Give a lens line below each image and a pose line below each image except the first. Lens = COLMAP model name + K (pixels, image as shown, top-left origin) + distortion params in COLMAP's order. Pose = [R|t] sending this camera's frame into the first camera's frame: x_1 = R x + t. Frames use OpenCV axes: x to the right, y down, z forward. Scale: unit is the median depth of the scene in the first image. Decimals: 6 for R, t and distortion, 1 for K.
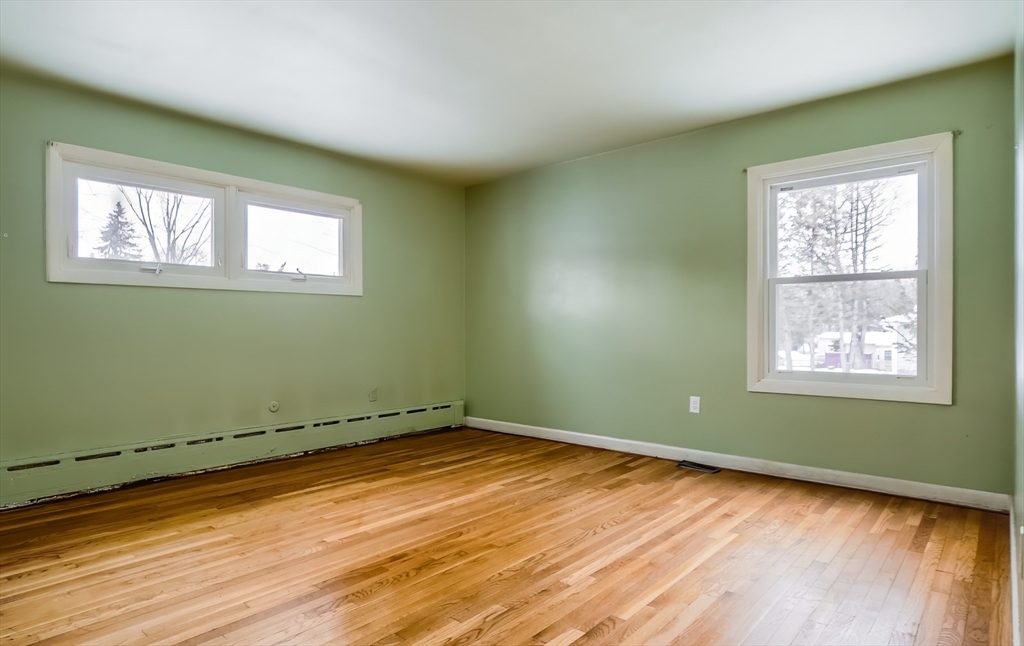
lens RADIAL K [[569.2, 0, 512.0], [0, 569.2, 323.0], [0, 0, 1]] dist [-0.000801, -0.000105]
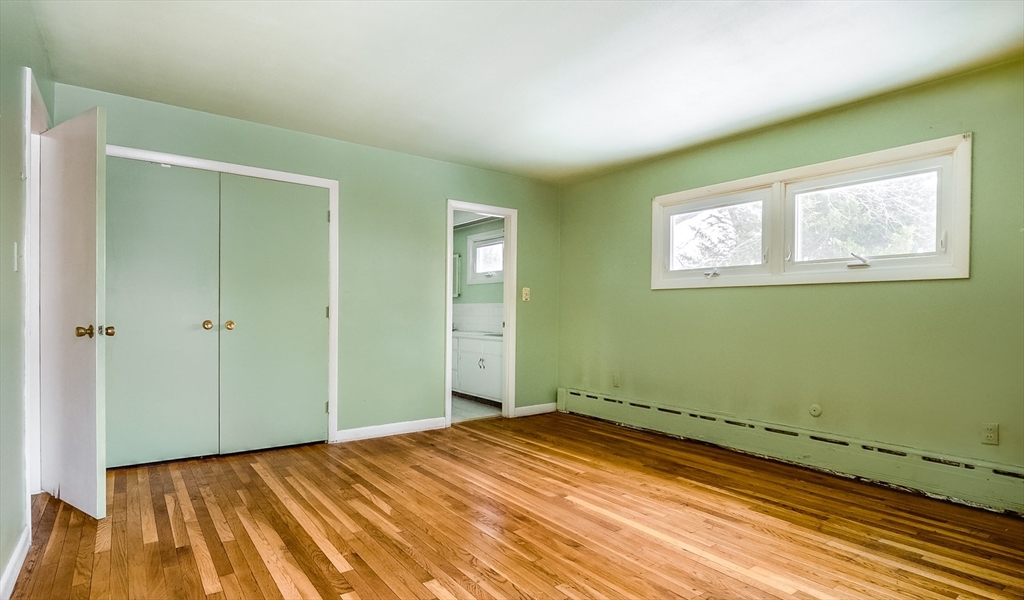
lens RADIAL K [[548.0, 0, 508.9], [0, 548.0, 304.6], [0, 0, 1]] dist [-0.001550, -0.000307]
pose [[-0.229724, -0.010492, -0.973199, 0.618420], [-0.000597, 0.999943, -0.010639, -0.013158], [0.973256, -0.001863, -0.229717, 0.833735]]
